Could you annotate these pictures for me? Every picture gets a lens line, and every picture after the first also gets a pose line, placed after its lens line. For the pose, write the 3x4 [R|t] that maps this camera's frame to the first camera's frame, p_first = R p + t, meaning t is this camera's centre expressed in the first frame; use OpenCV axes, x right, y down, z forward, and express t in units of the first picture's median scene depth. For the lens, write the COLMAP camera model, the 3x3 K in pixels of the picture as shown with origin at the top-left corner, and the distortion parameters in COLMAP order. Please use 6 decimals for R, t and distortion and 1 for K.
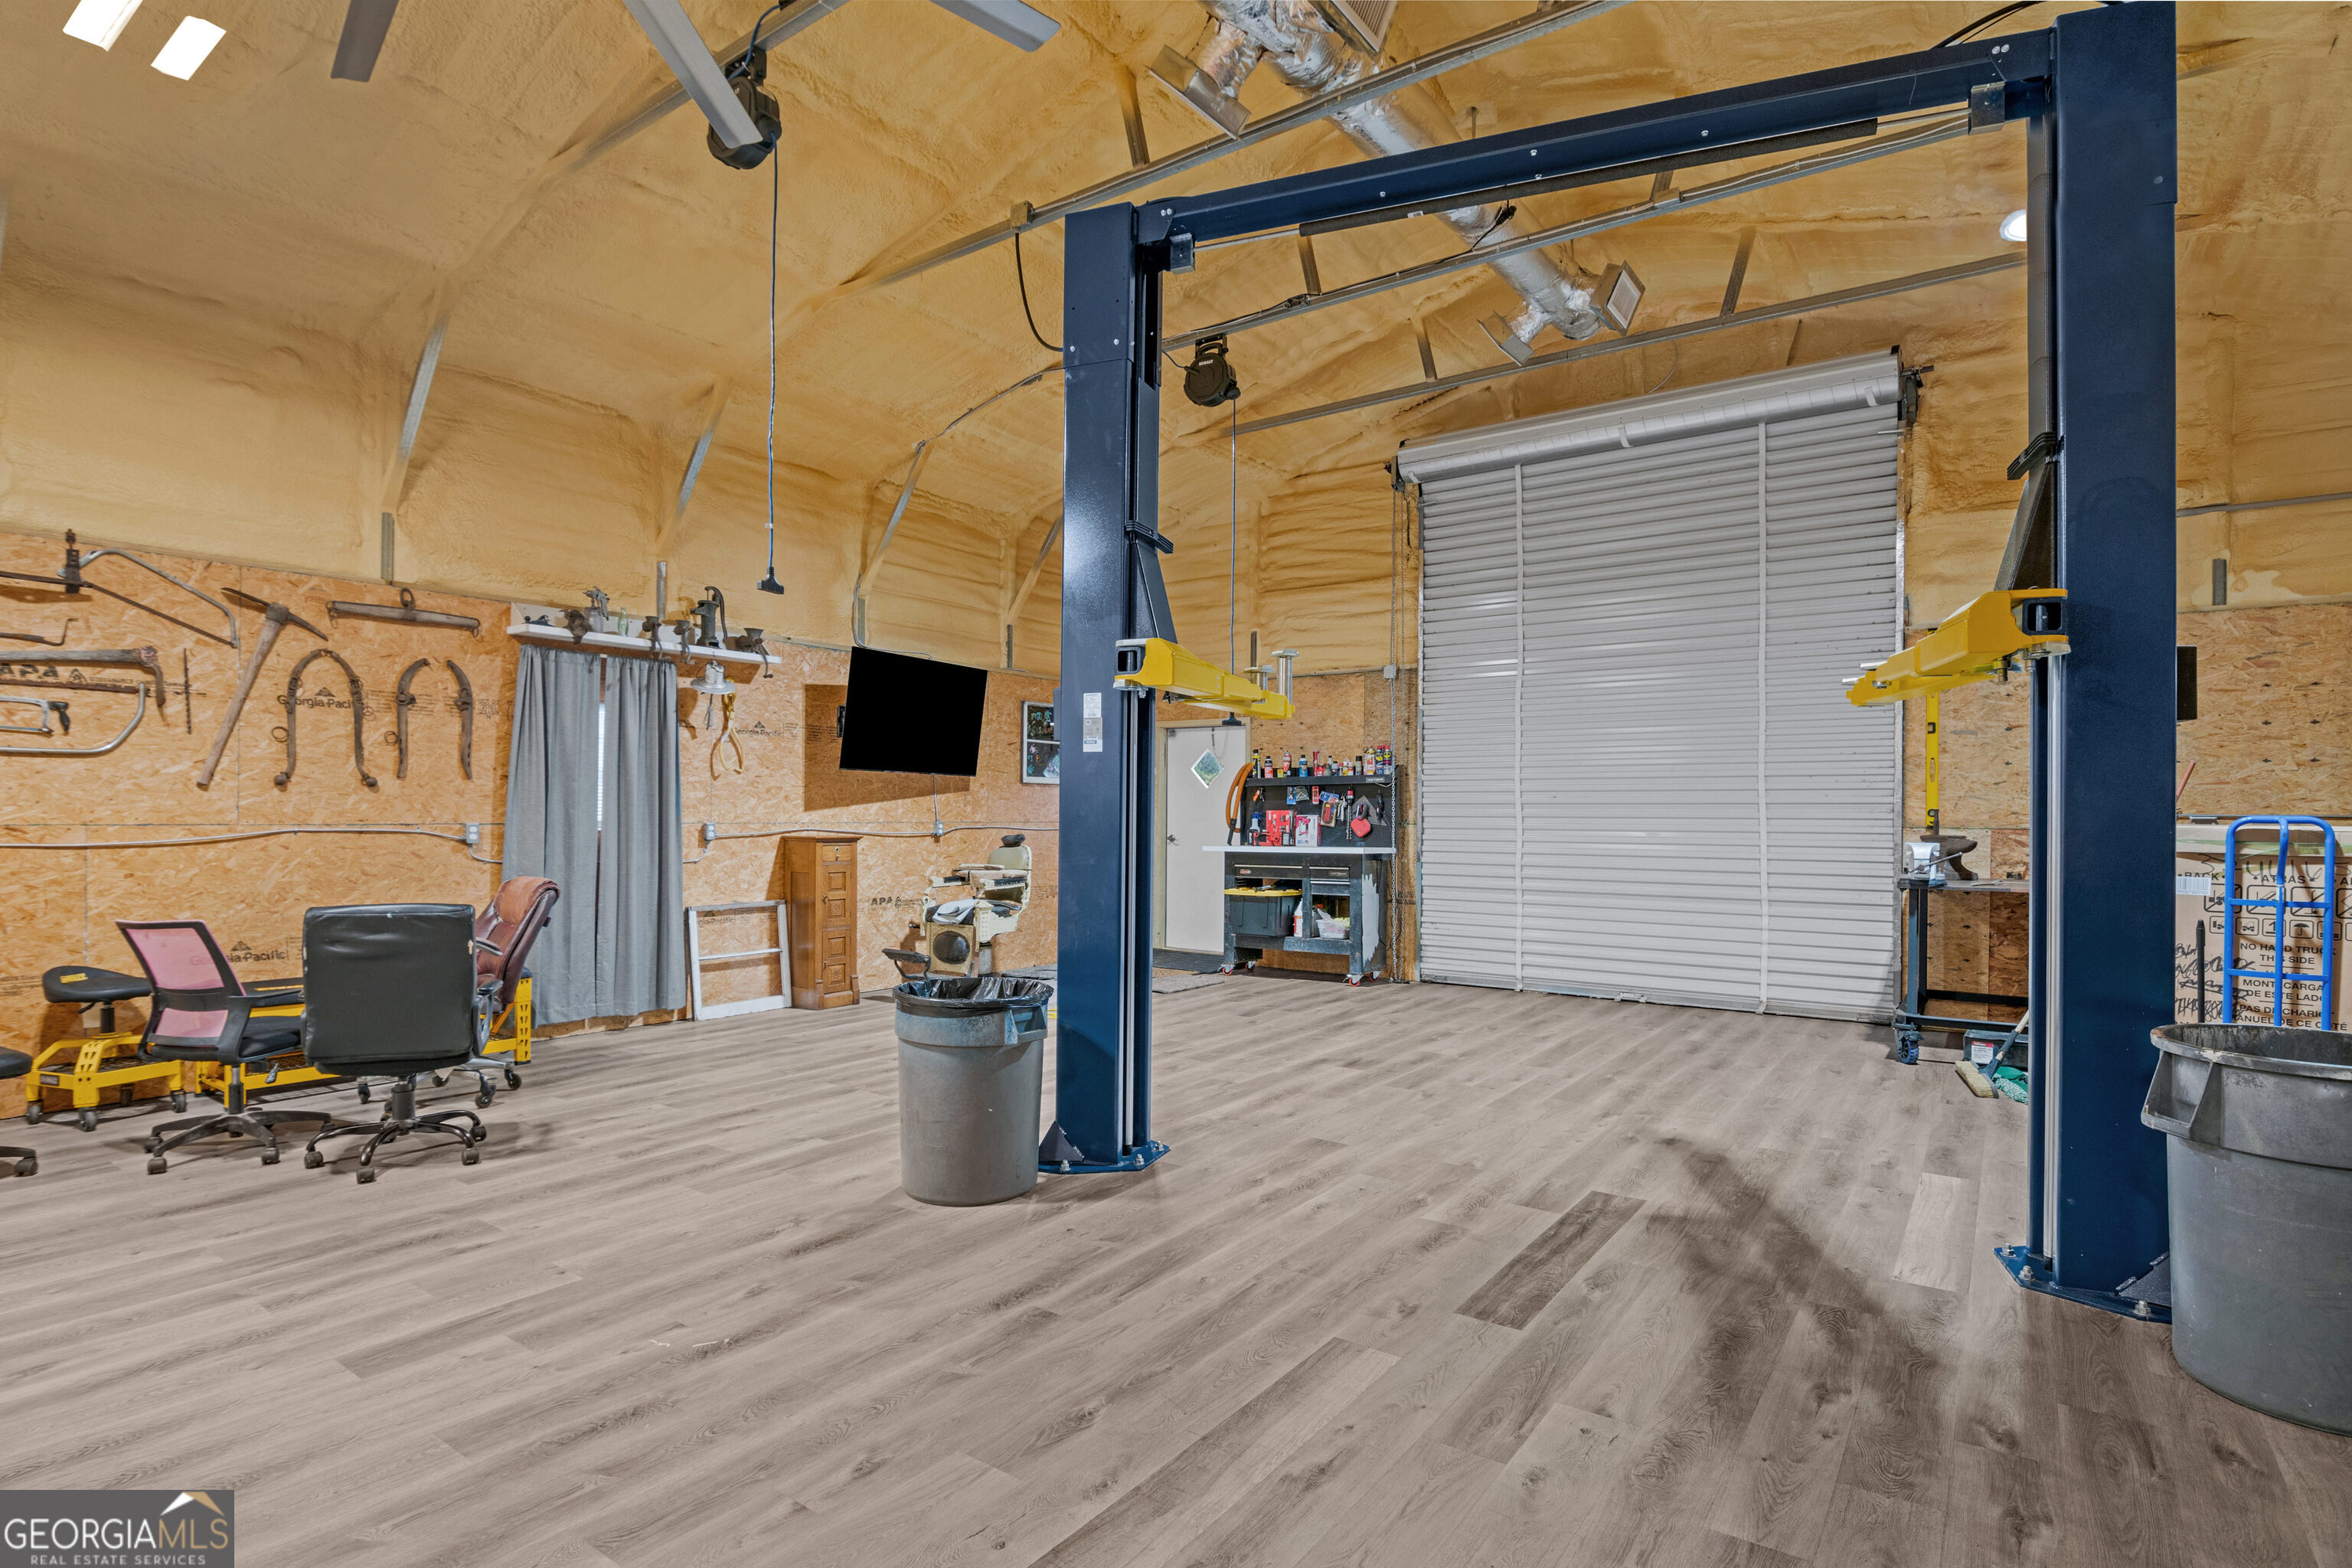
lens RADIAL K [[1196.4, 0, 1172.8], [0, 1196.4, 801.7], [0, 0, 1]] dist [-0.006703, -0.010885]
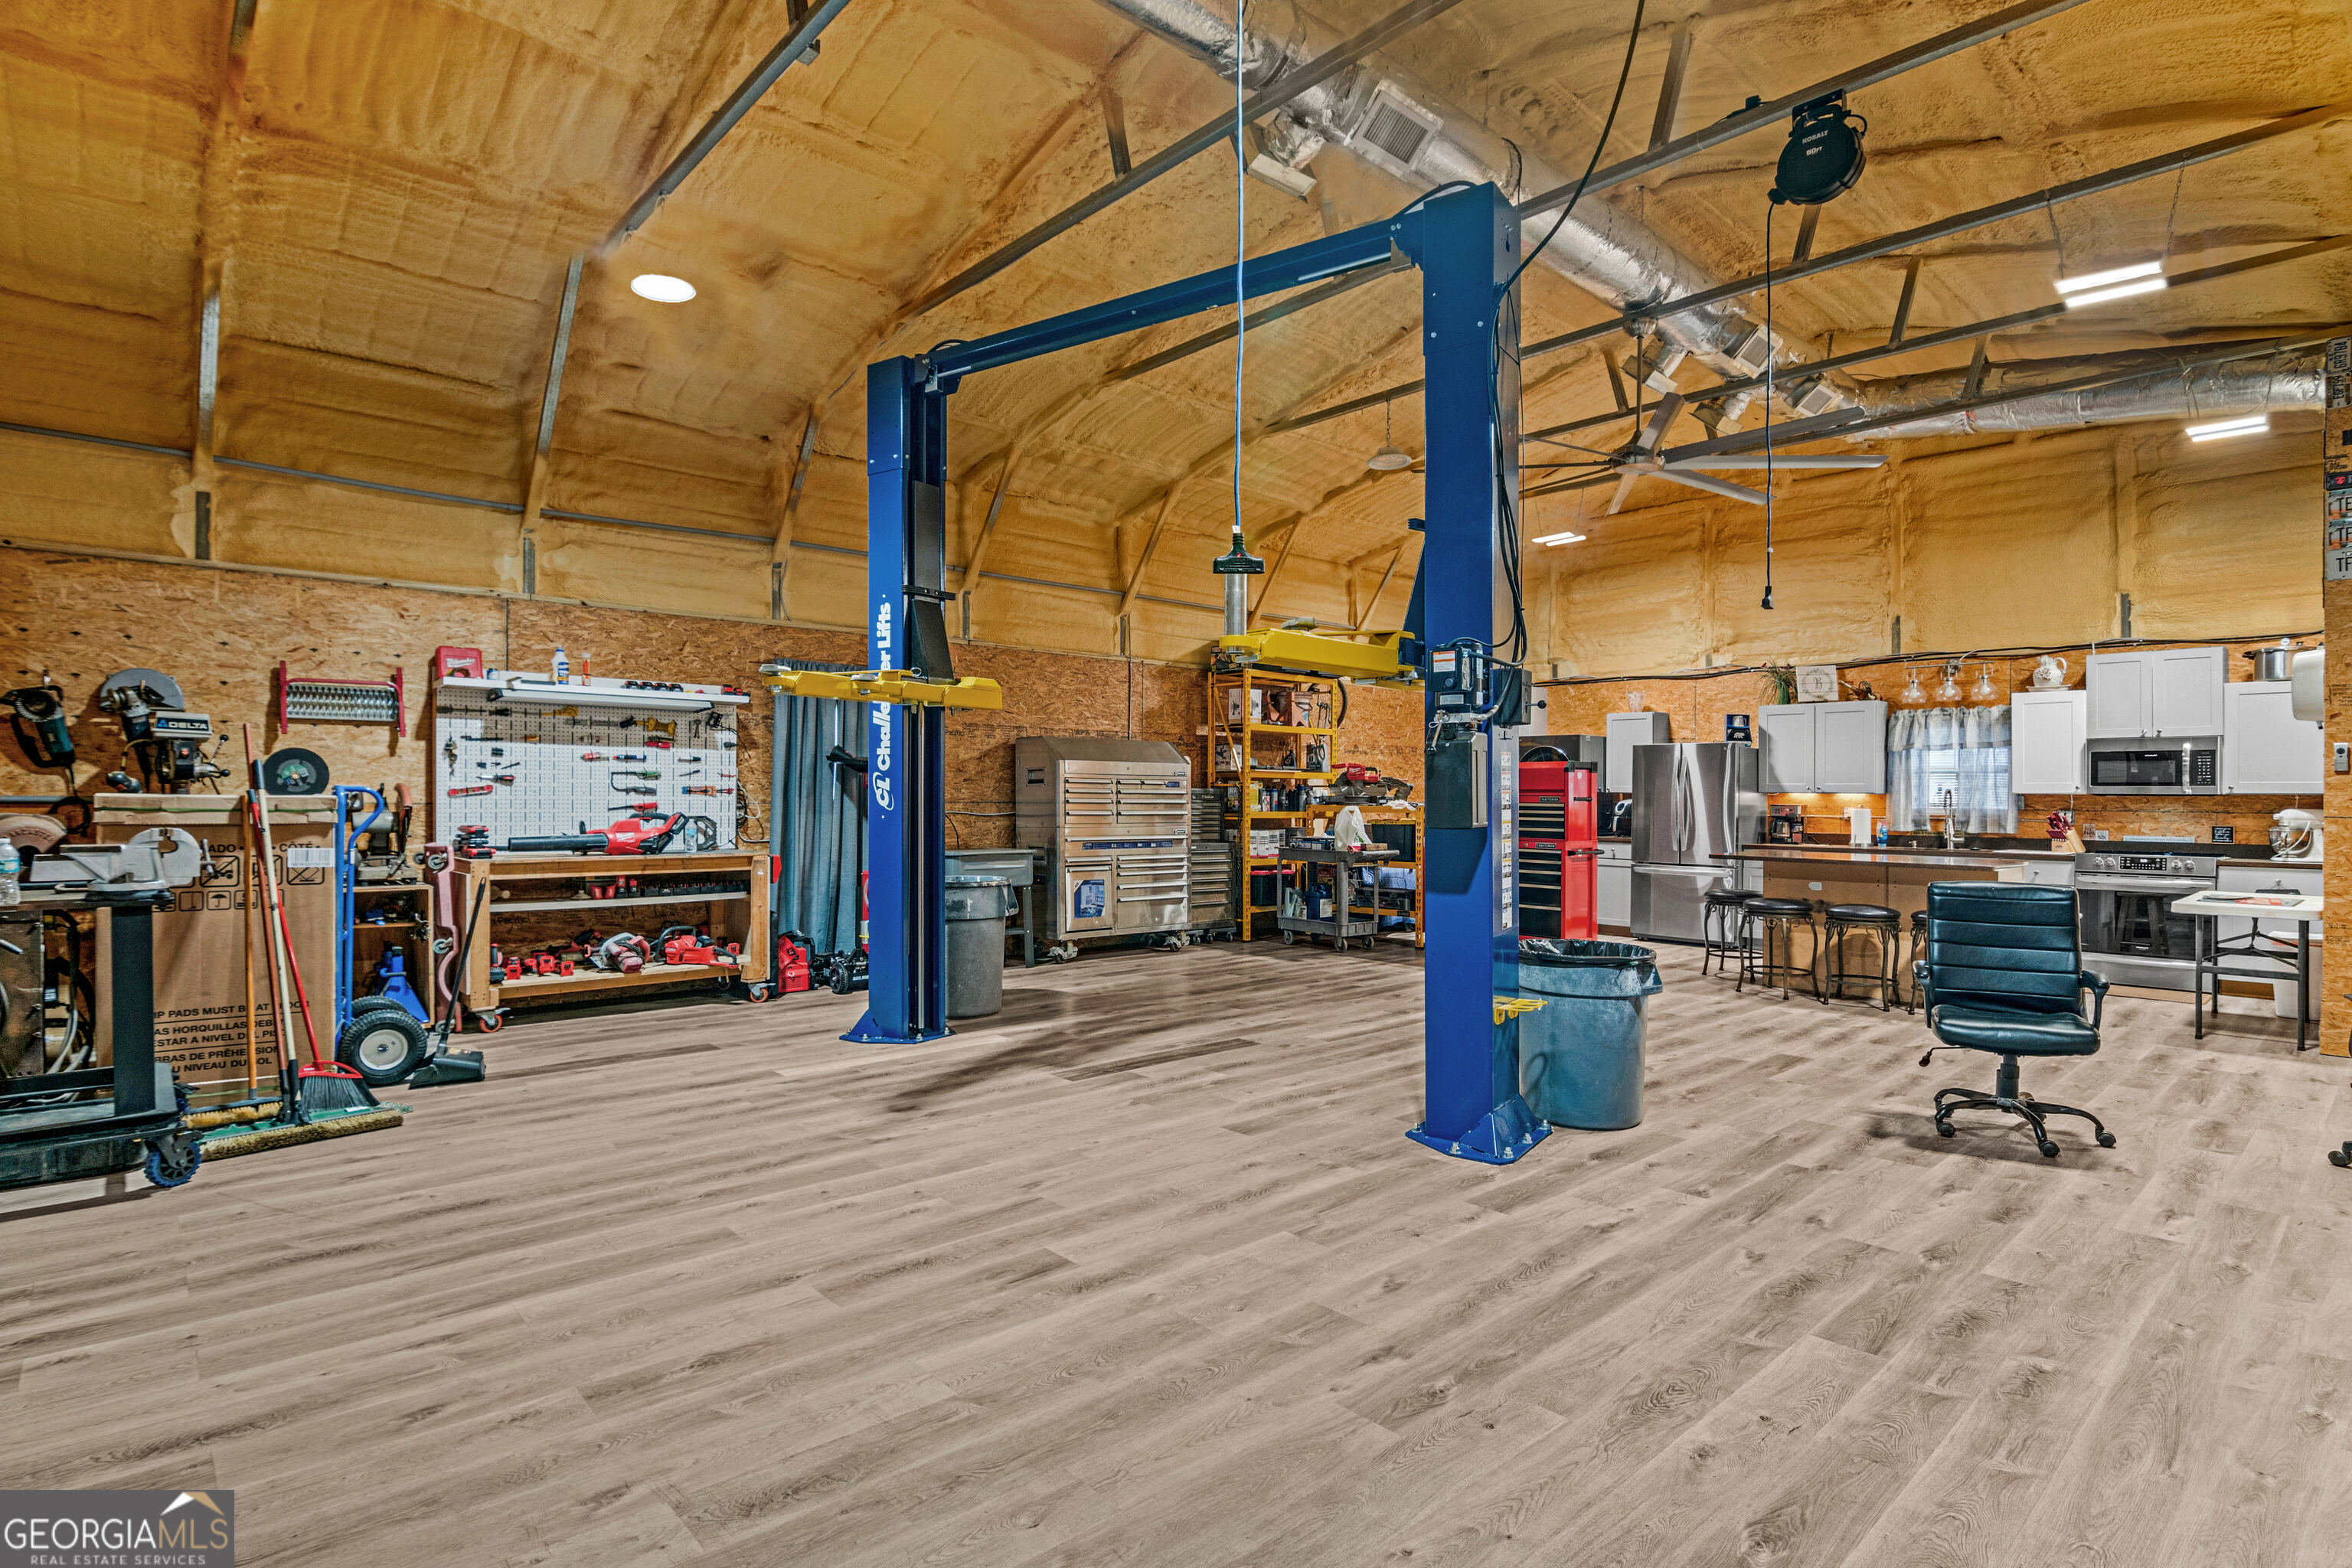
lens RADIAL K [[1174.7, 0, 1145.3], [0, 1174.7, 812.9], [0, 0, 1]] dist [-0.002976, -0.013811]
pose [[-0.972824, -0.016613, 0.230951, -0.012637], [-0.014502, 0.999836, 0.010835, 0.015334], [-0.231093, 0.007191, -0.972905, 1.858177]]
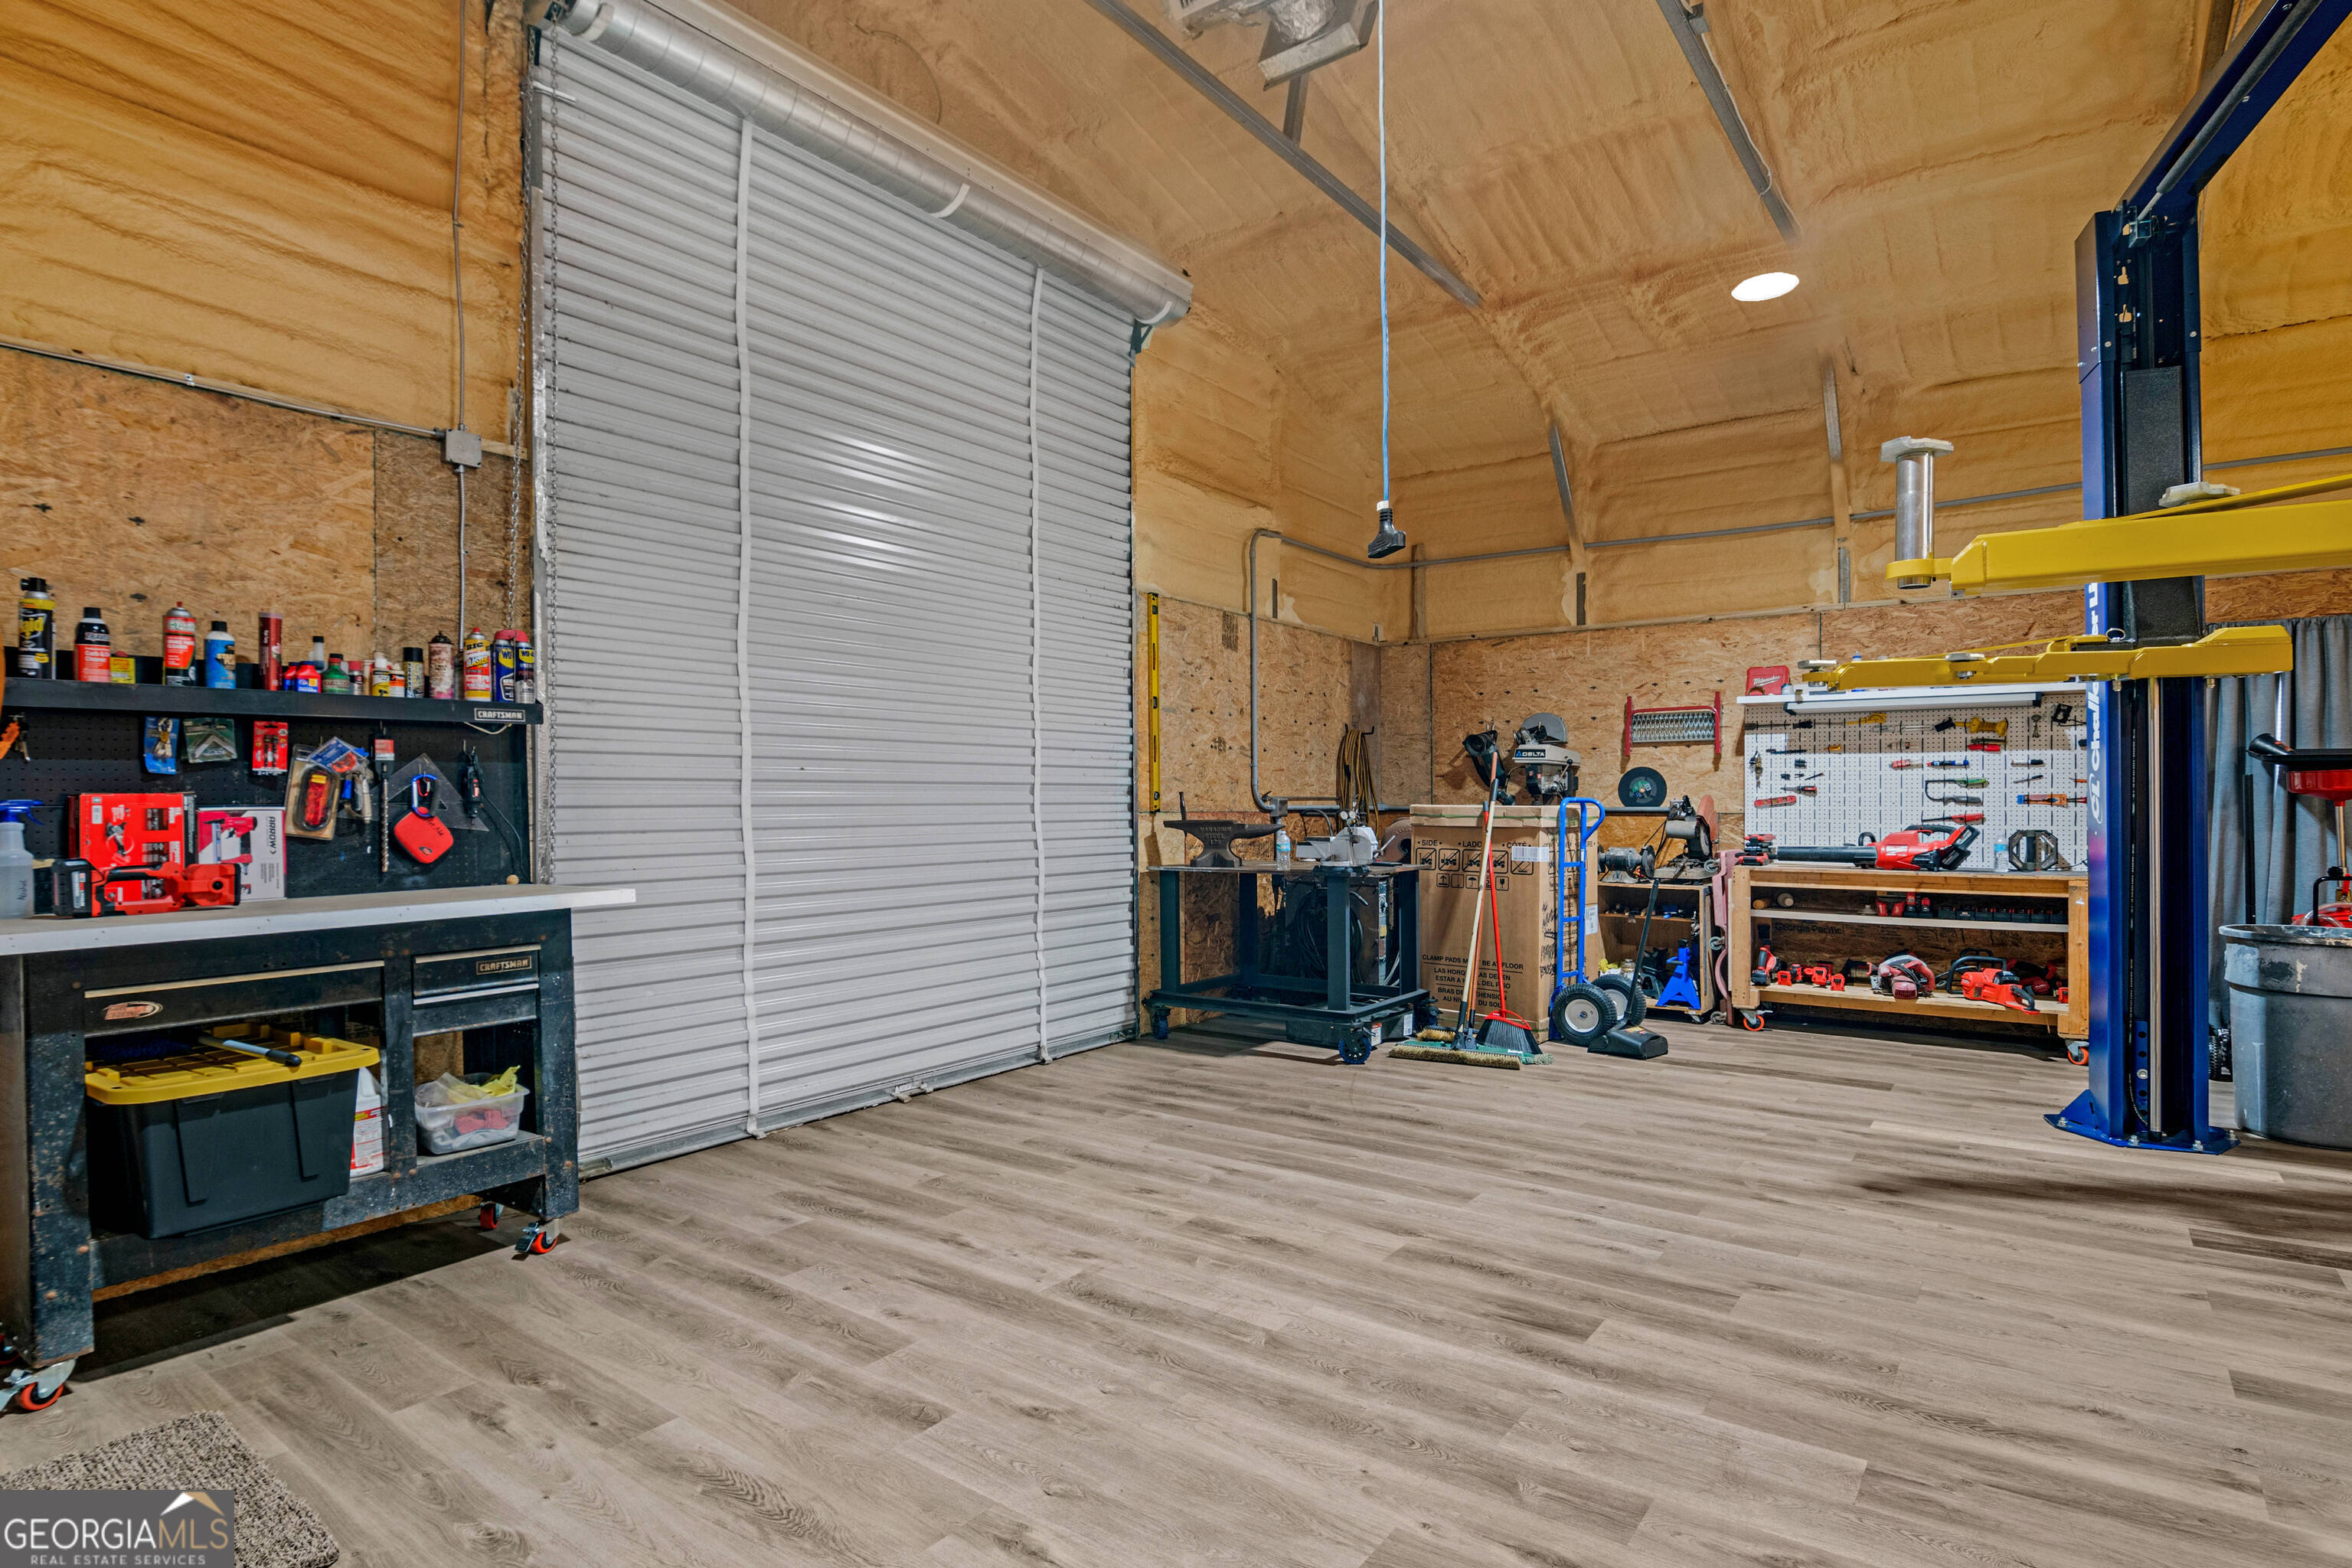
lens RADIAL K [[1196.4, 0, 1172.8], [0, 1196.4, 801.7], [0, 0, 1]] dist [-0.006703, -0.010885]
pose [[0.018418, -0.006825, 0.999807, -0.405646], [-0.006773, 0.999953, 0.006950, 0.010949], [-0.999807, -0.006900, 0.018371, 1.424219]]
